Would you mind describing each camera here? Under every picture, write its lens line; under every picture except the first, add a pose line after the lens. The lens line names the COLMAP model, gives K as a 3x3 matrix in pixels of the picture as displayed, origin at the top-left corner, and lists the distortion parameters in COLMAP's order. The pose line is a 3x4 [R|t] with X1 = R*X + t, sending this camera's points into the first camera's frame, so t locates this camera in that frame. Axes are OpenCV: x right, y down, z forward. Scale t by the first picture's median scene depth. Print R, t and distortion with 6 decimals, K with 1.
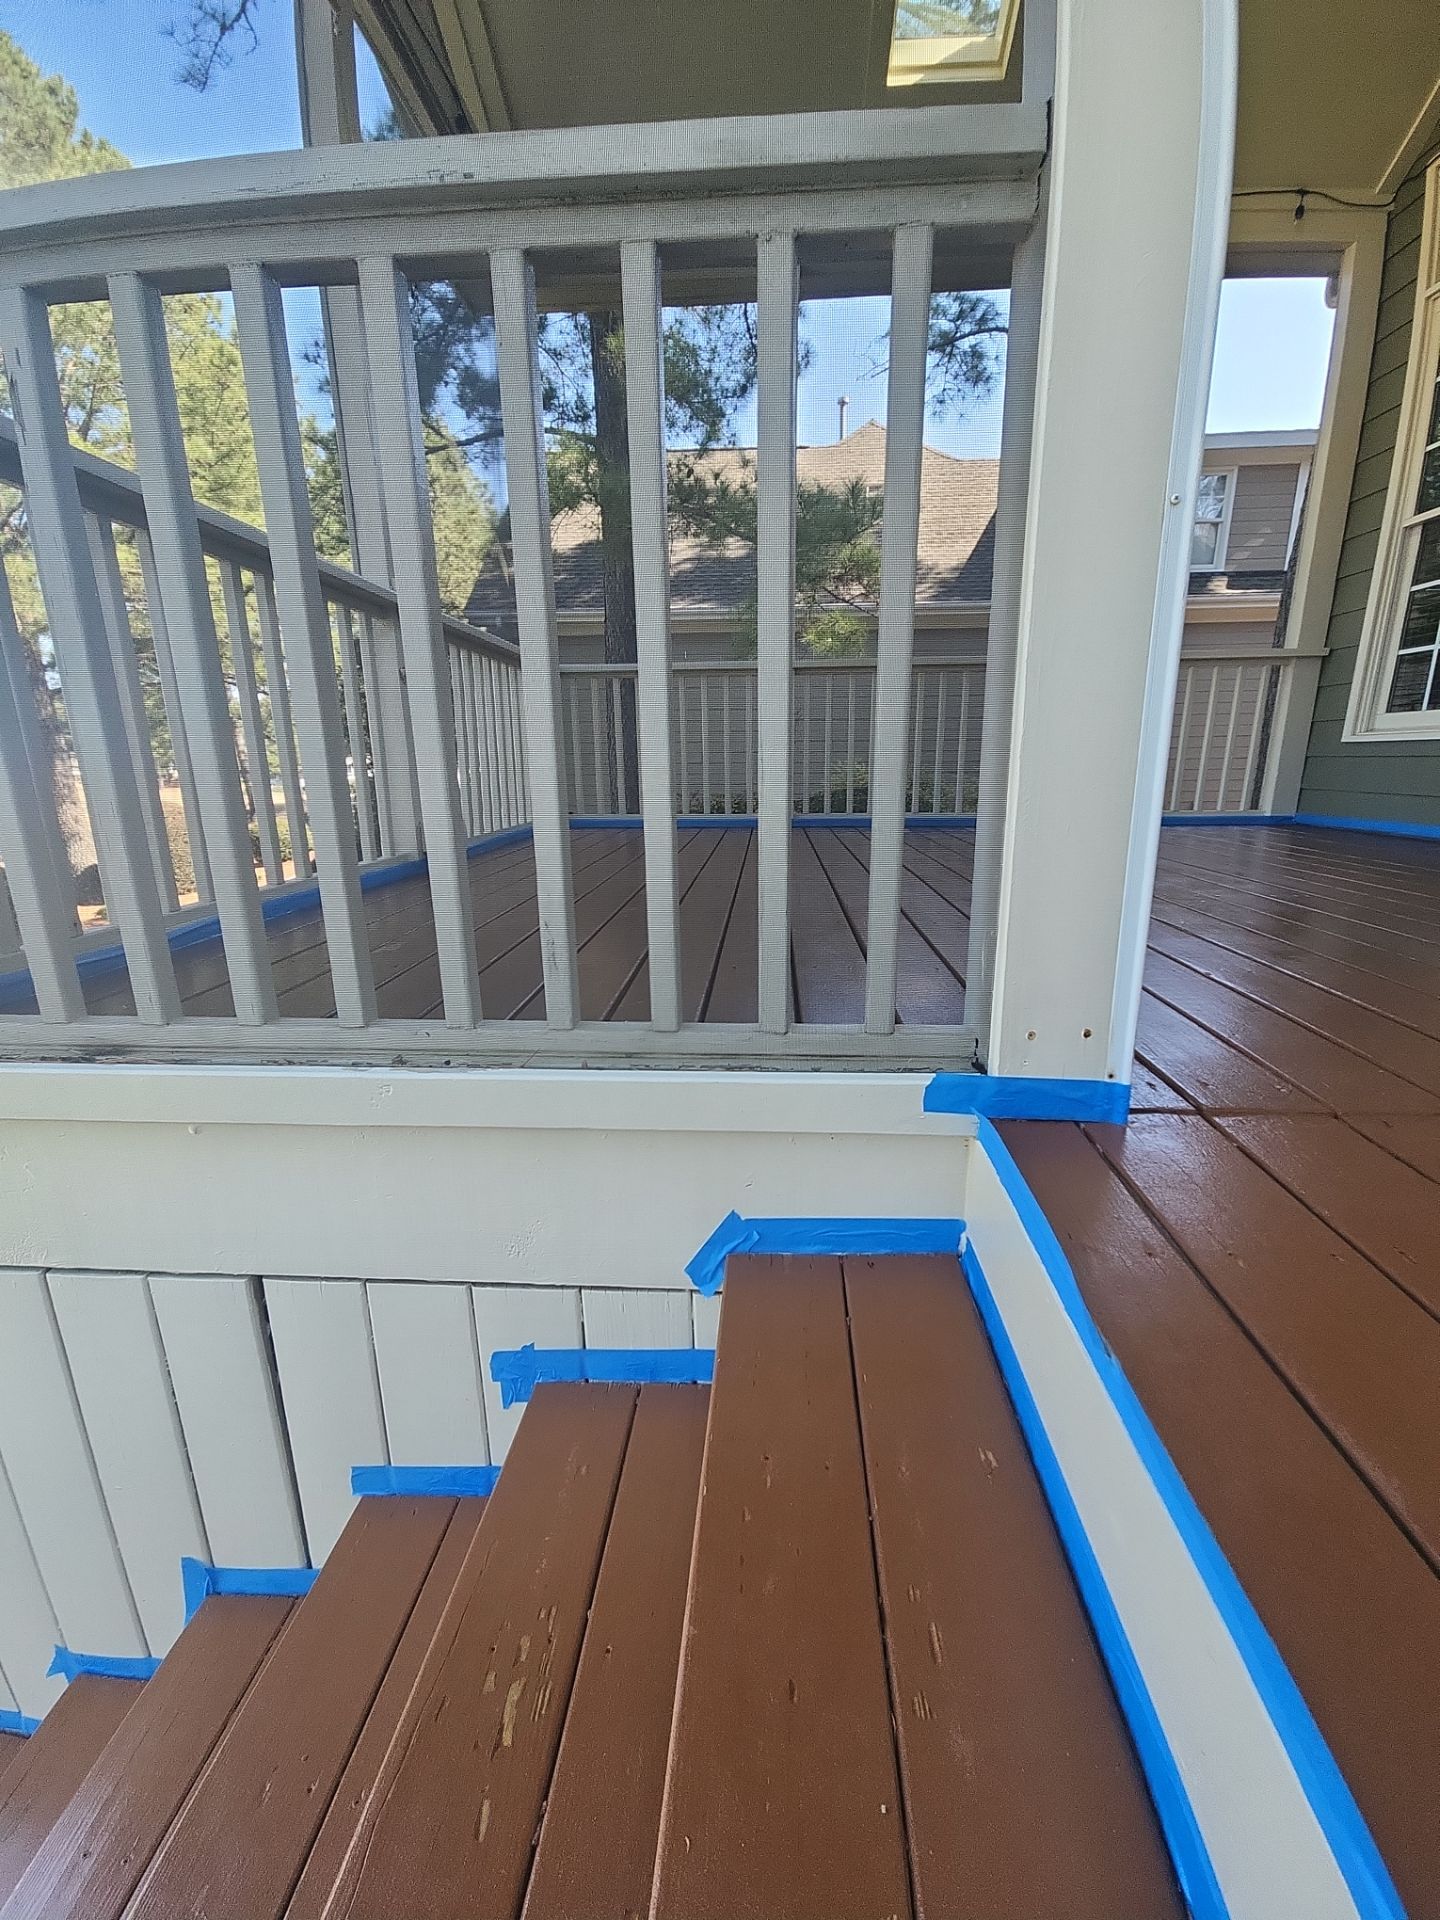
lens RADIAL K [[772.8, 0, 726.5], [0, 772.8, 971.2], [0, 0, 1]] dist [0.011497, -0.007559]
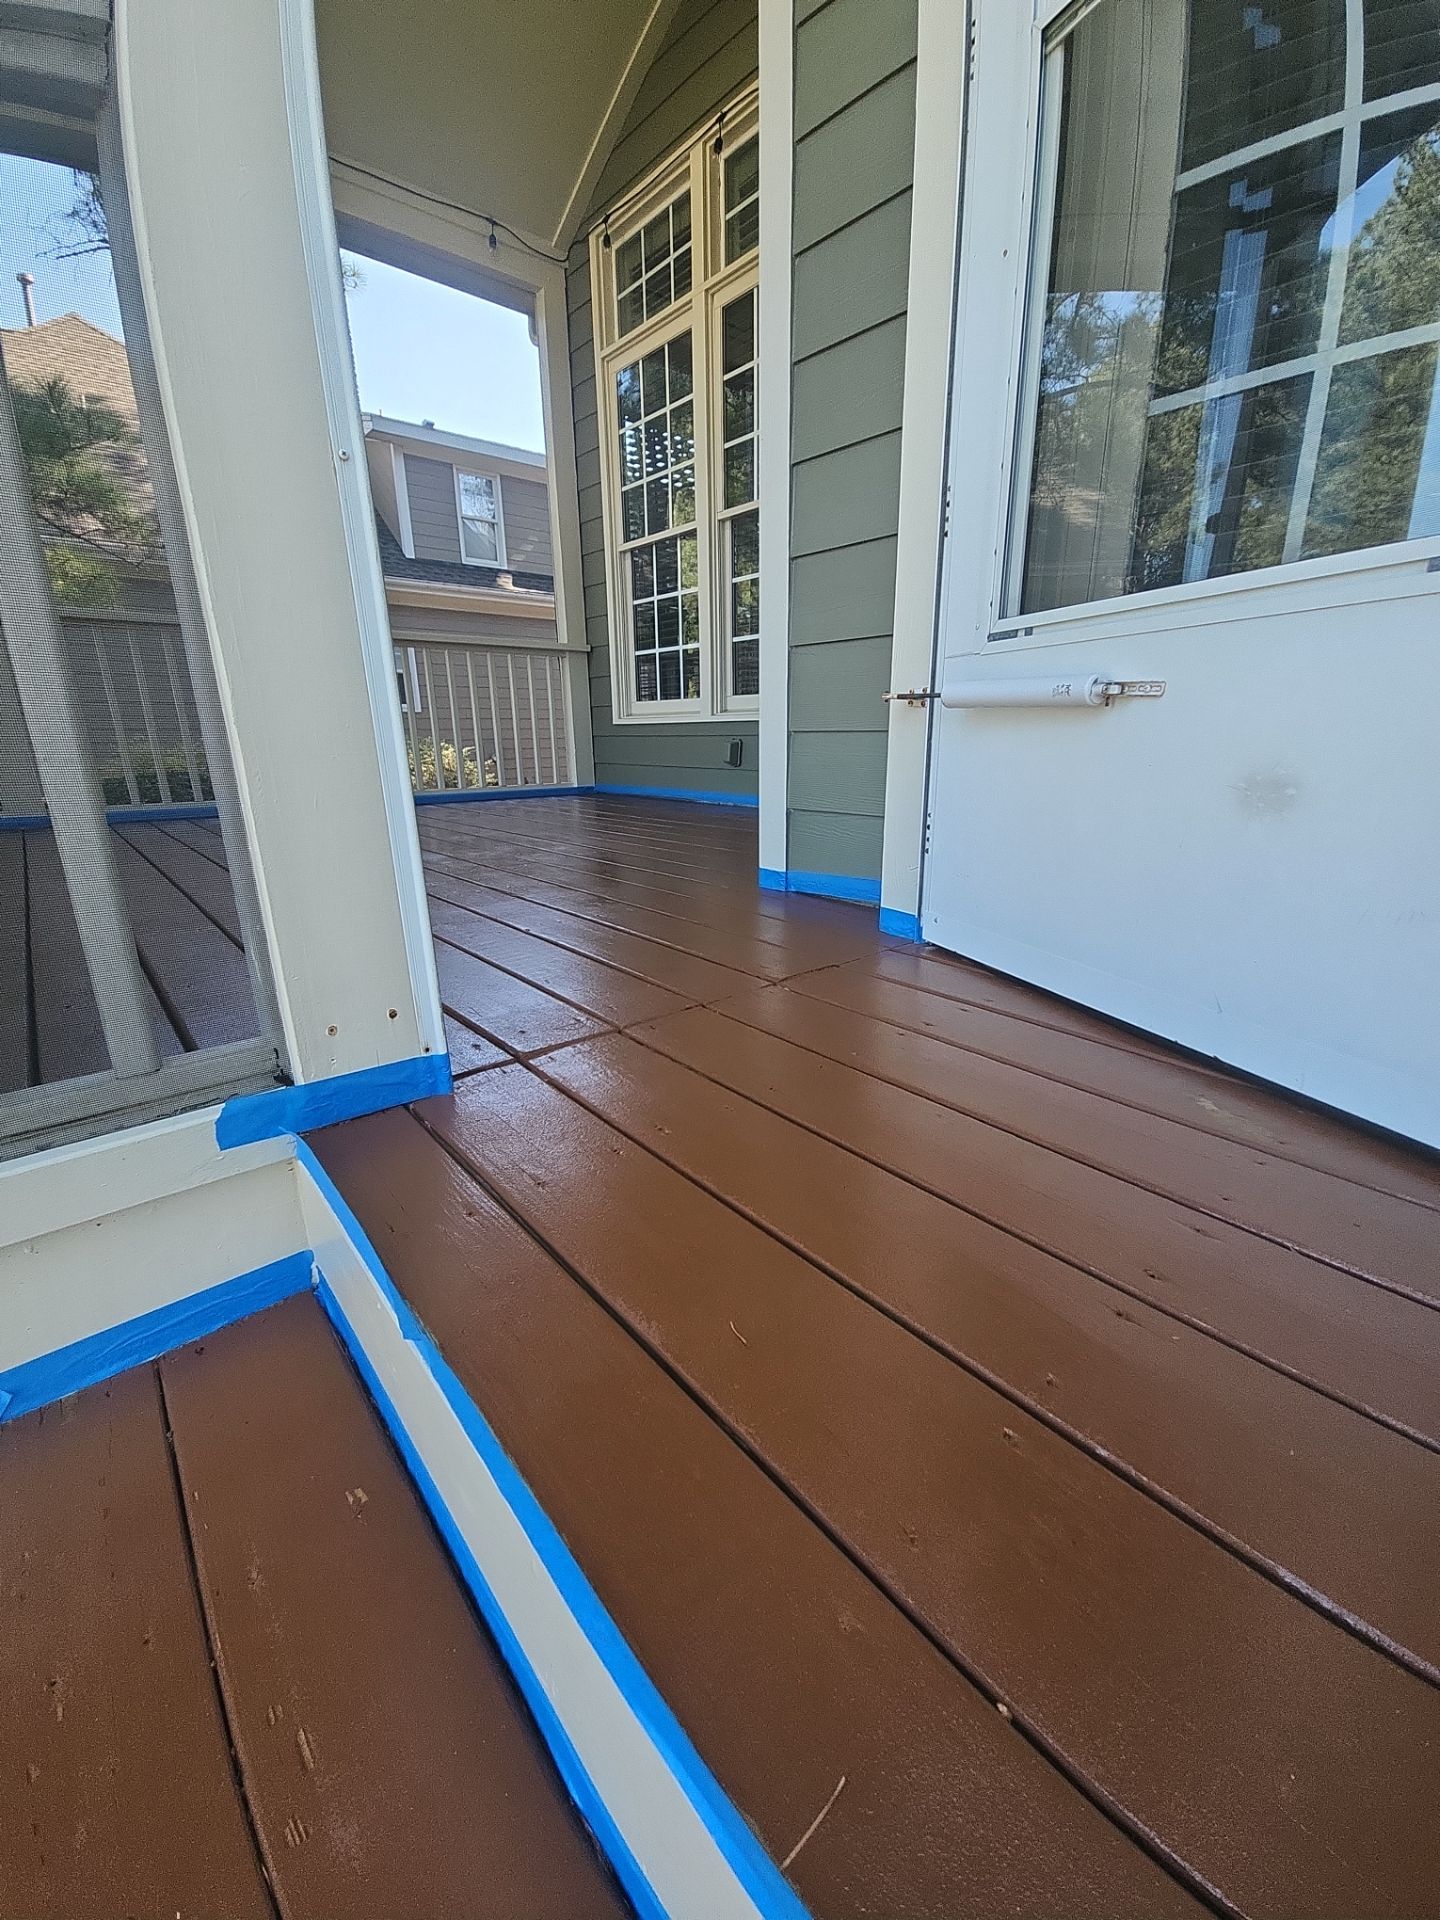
lens RADIAL K [[772.8, 0, 727.1], [0, 772.8, 958.3], [0, 0, 1]] dist [0.011497, -0.007559]
pose [[0.718751, -0.188667, 0.669179, 0.119579], [0.182335, 0.979940, 0.080441, 0.008759], [-0.670933, 0.064198, 0.738734, -0.006587]]
